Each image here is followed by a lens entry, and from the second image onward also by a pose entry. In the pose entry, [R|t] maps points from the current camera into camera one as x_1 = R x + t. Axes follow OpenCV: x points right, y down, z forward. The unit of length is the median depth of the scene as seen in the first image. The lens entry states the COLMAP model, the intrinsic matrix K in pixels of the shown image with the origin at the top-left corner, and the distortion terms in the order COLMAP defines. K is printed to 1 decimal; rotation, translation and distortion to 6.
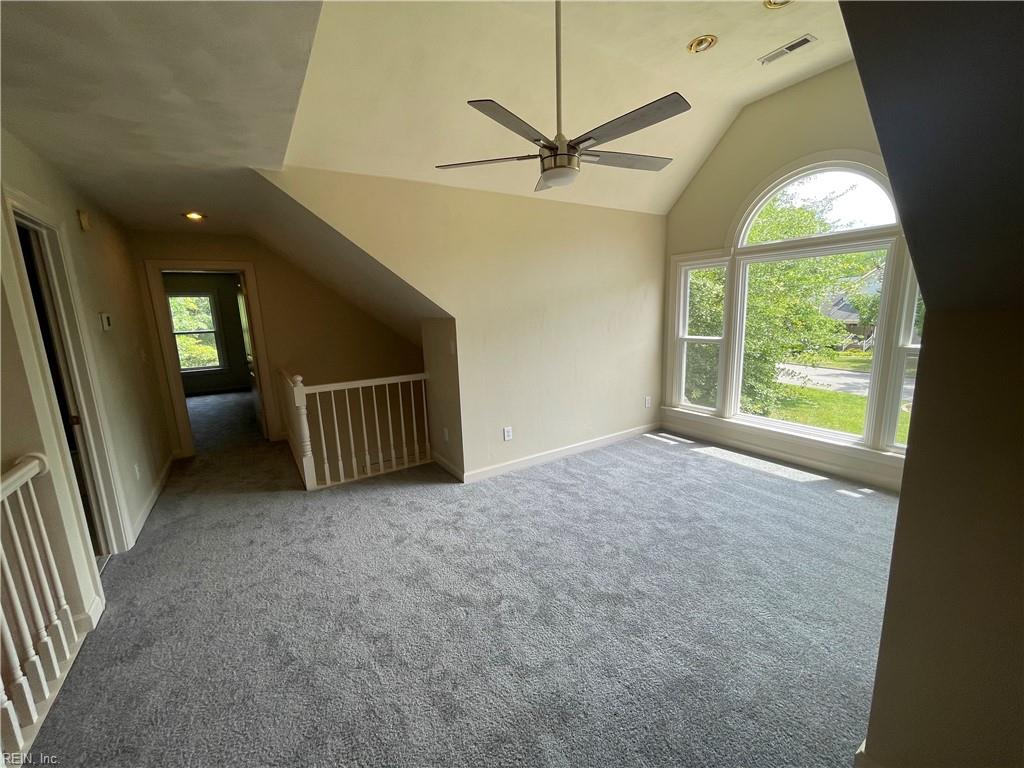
lens RADIAL K [[420.6, 0, 513.0], [0, 420.6, 380.9], [0, 0, 1]] dist [-0.001670, 0.002340]
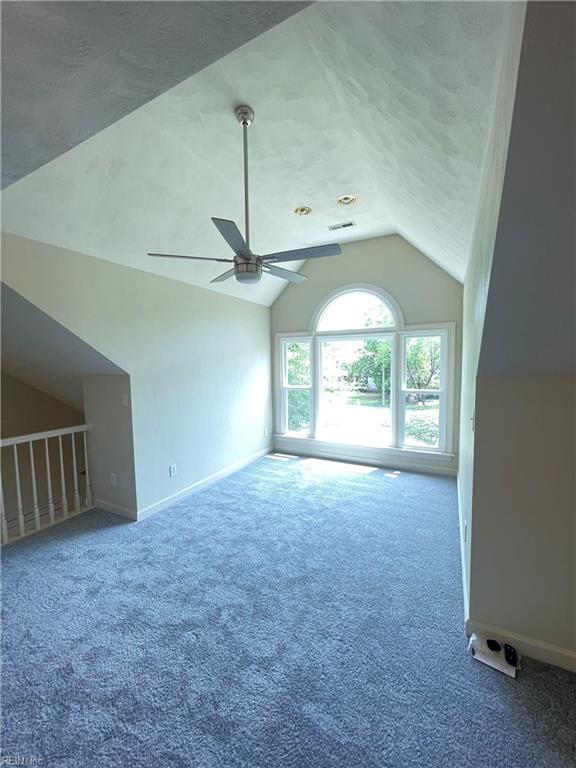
lens RADIAL K [[315.5, 0, 283.9], [0, 315.5, 380.3], [0, 0, 1]] dist [-0.001670, 0.002340]
pose [[0.869248, -0.008878, 0.494297, -0.233021], [0.068234, 0.992424, -0.102168, -0.019446], [-0.489645, 0.122538, 0.863268, 0.048422]]
